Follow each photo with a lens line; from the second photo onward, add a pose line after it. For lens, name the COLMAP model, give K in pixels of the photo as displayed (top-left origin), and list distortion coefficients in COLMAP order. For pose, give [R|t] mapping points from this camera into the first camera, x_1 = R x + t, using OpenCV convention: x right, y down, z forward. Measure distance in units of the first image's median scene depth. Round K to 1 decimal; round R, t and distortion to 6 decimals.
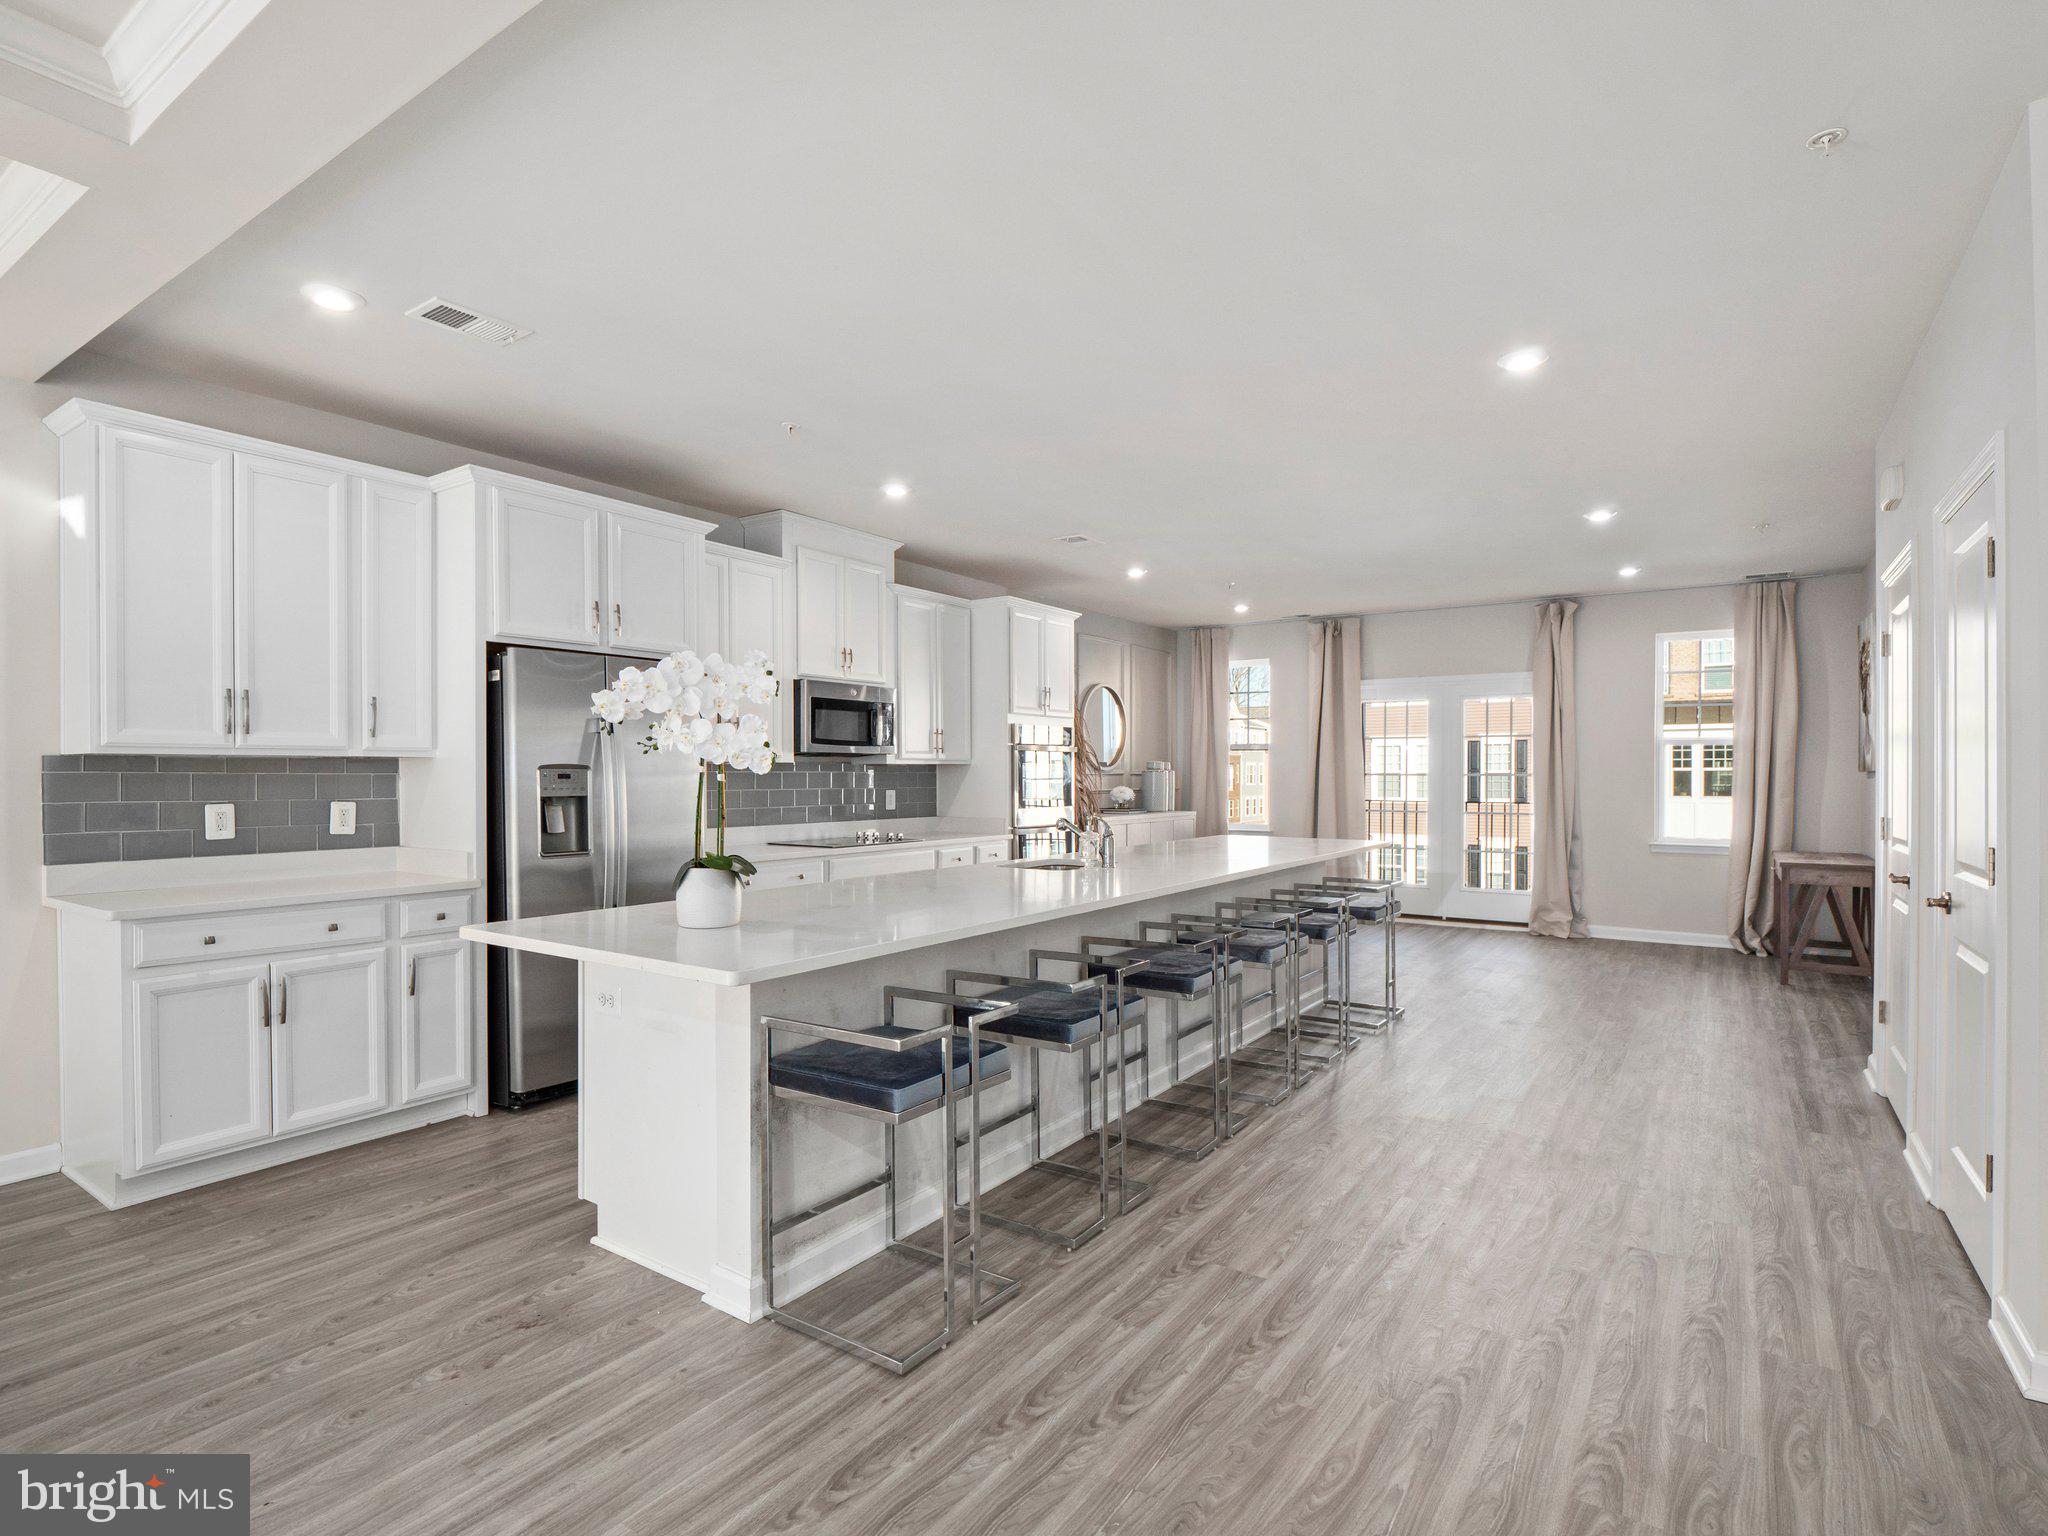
lens RADIAL K [[1064.4, 0, 1017.7], [0, 1064.4, 781.4], [0, 0, 1]] dist [-0.004244, -0.001278]
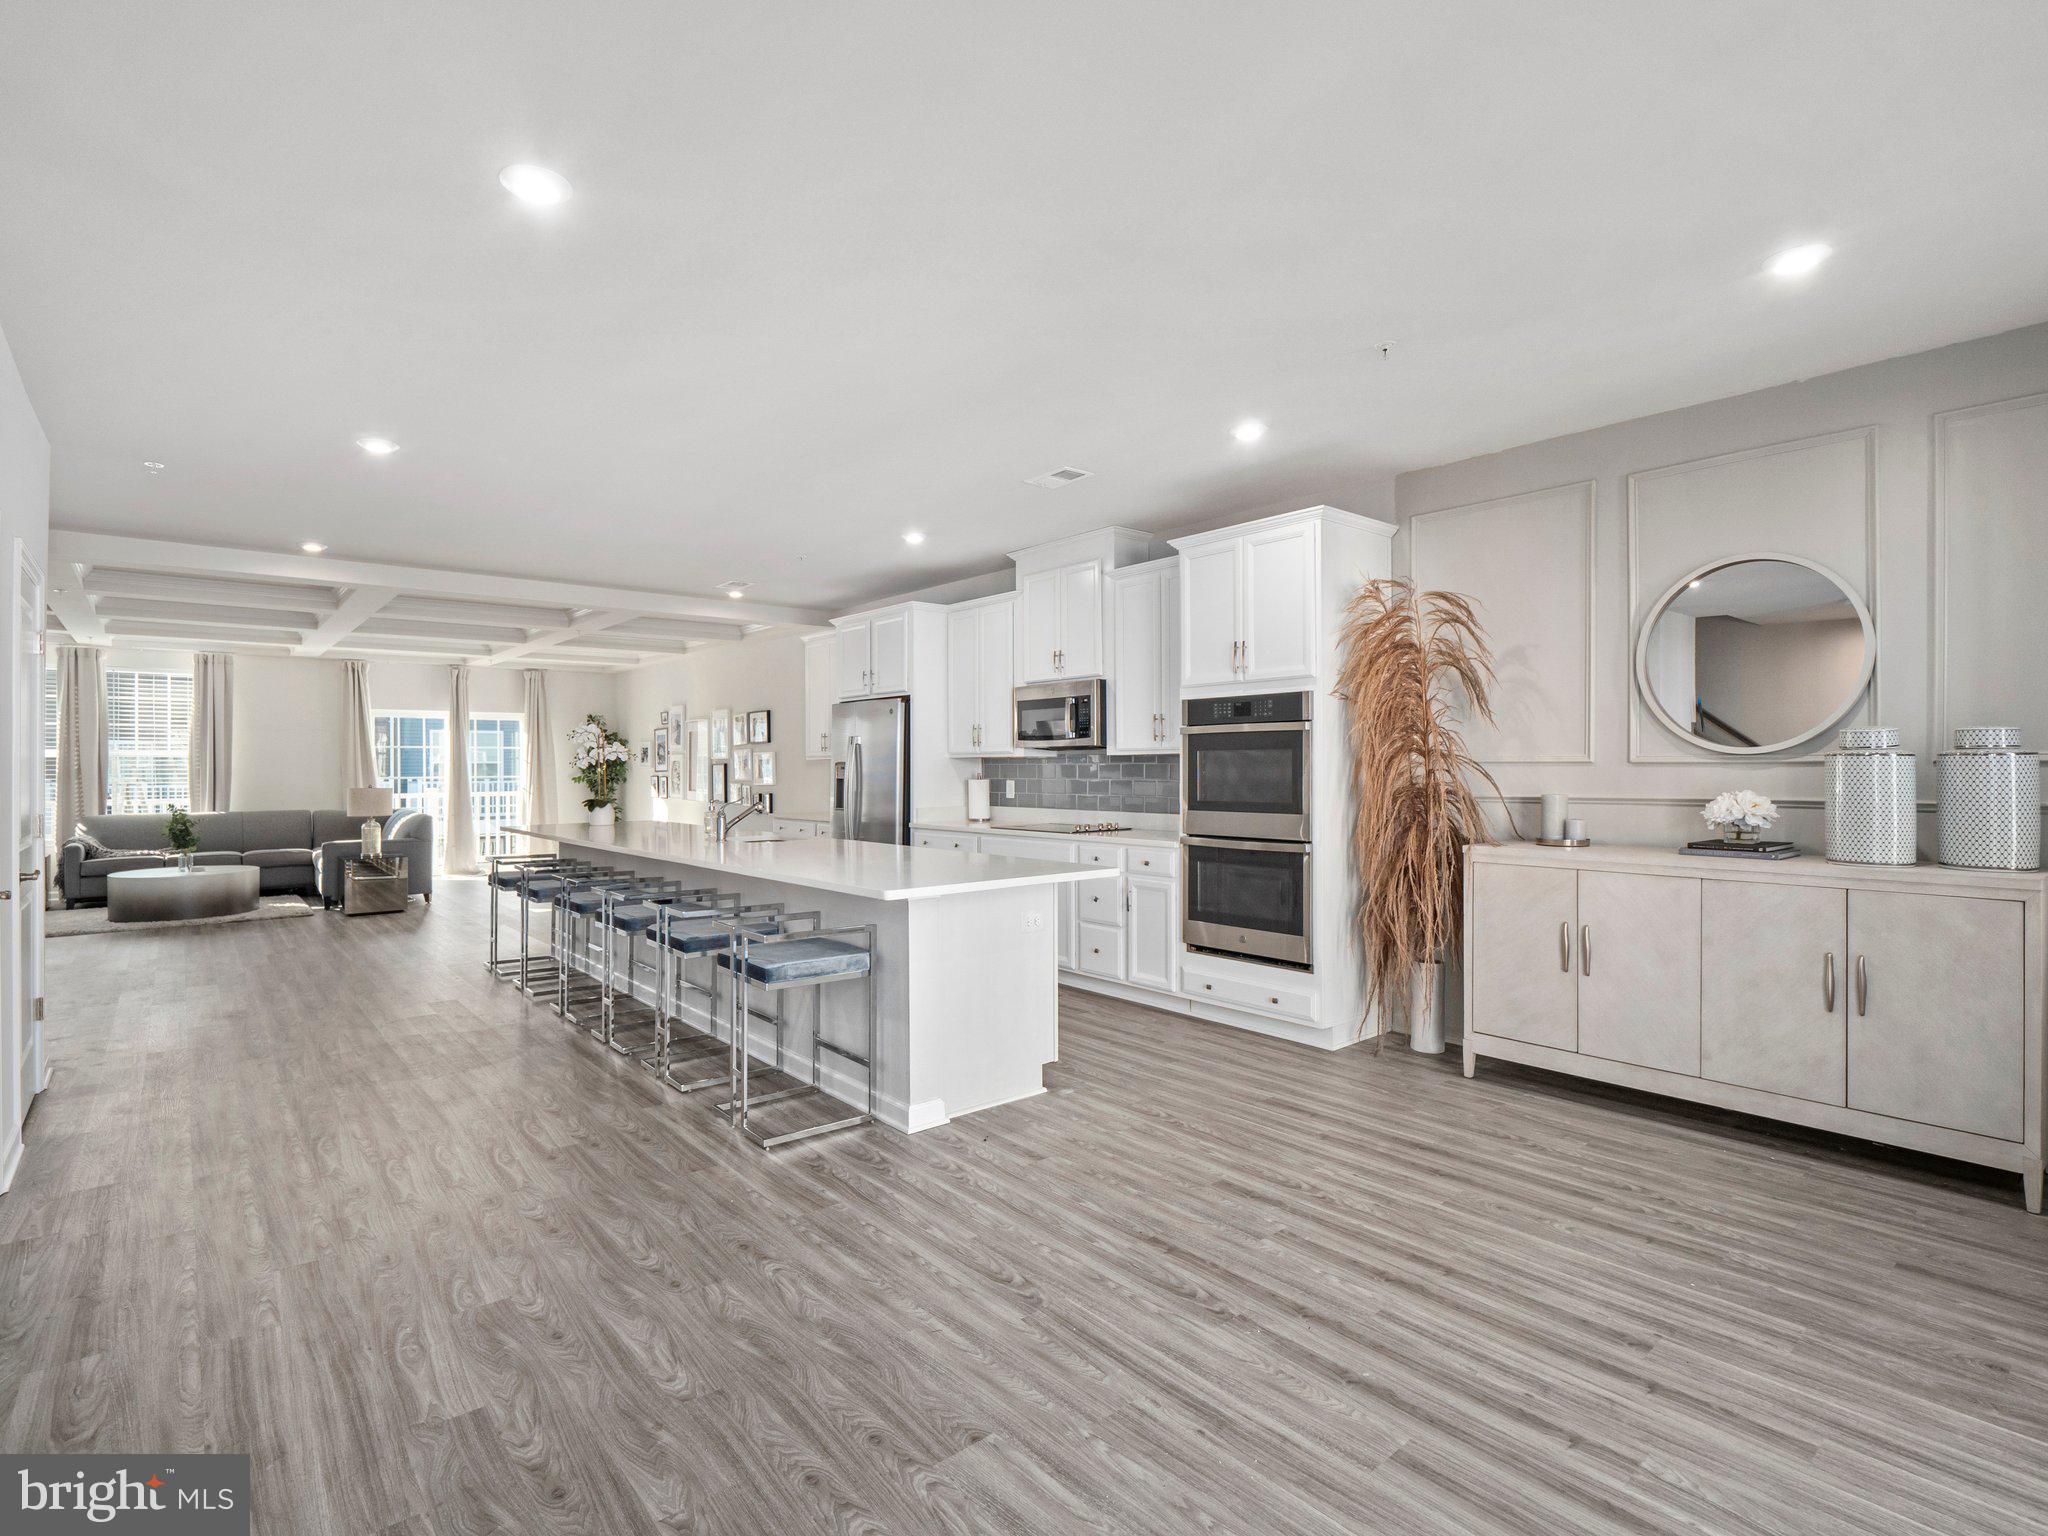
lens RADIAL K [[1008.0, 0, 1024.0], [0, 1008.0, 768.0], [0, 0, 1]] dist [-0.004358, -0.006793]
pose [[-0.271136, 0.007534, -0.962511, 0.789277], [-0.000112, 0.999969, 0.007859, -0.011644], [0.962541, 0.002239, -0.271127, 1.167676]]
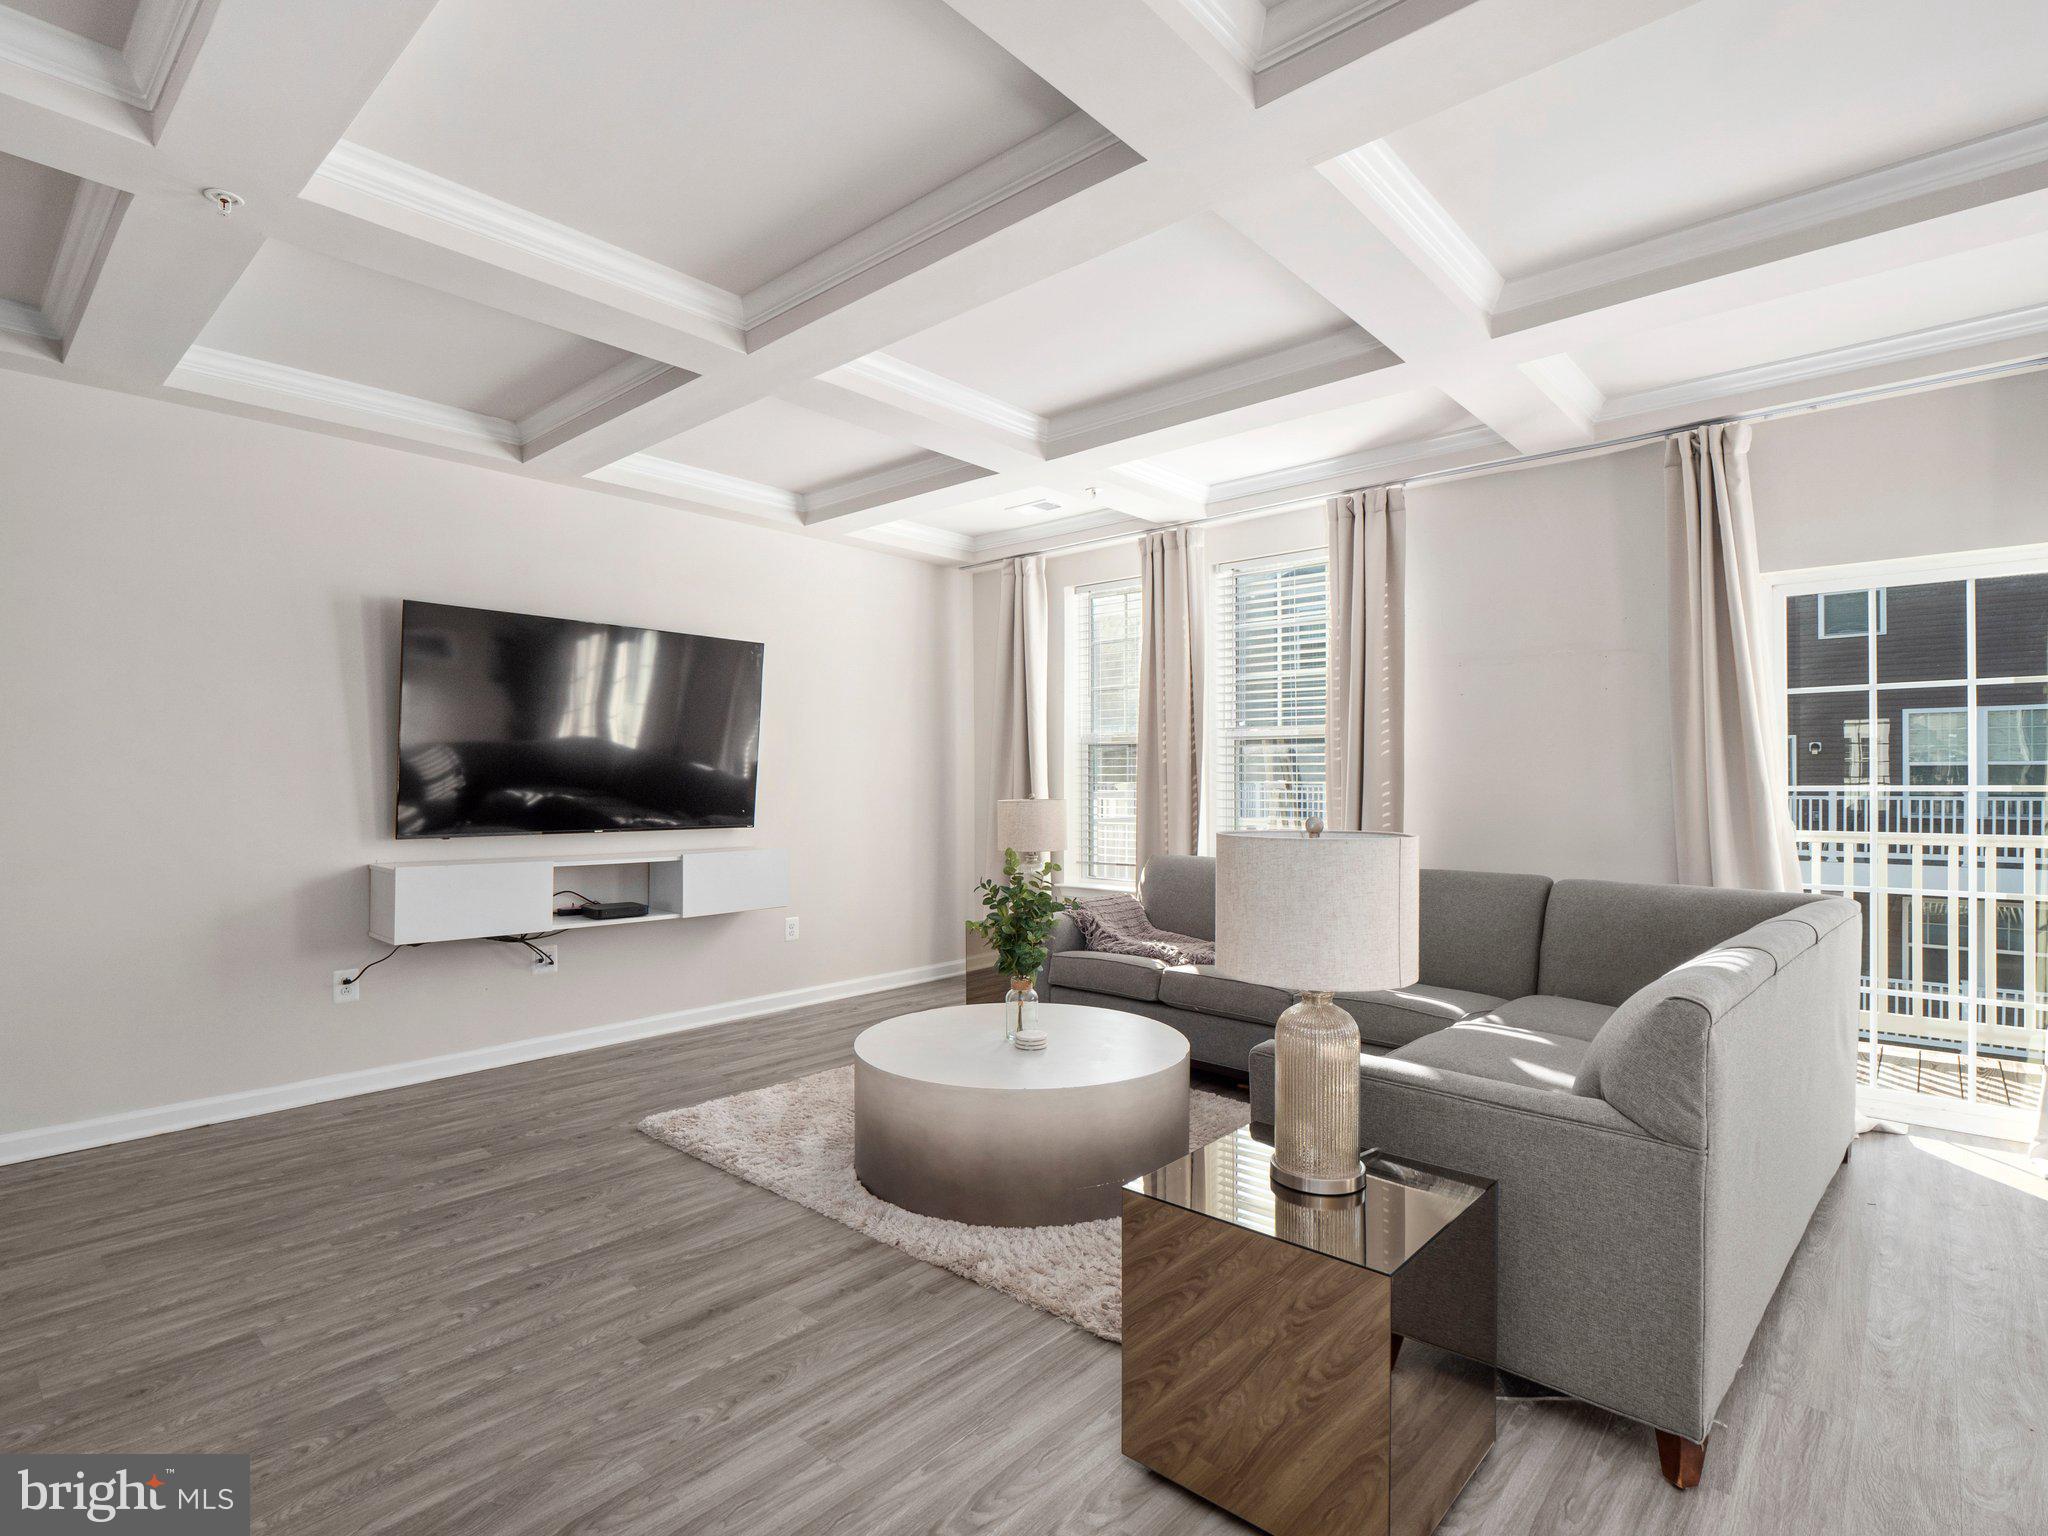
lens RADIAL K [[1008.0, 0, 1024.0], [0, 1008.0, 768.0], [0, 0, 1]] dist [-0.004358, -0.006793]
pose [[-0.992644, 0.003638, 0.121012, -0.268296], [0.002815, 0.999972, -0.006976, 0.010909], [-0.121034, -0.006584, -0.992627, 0.185895]]
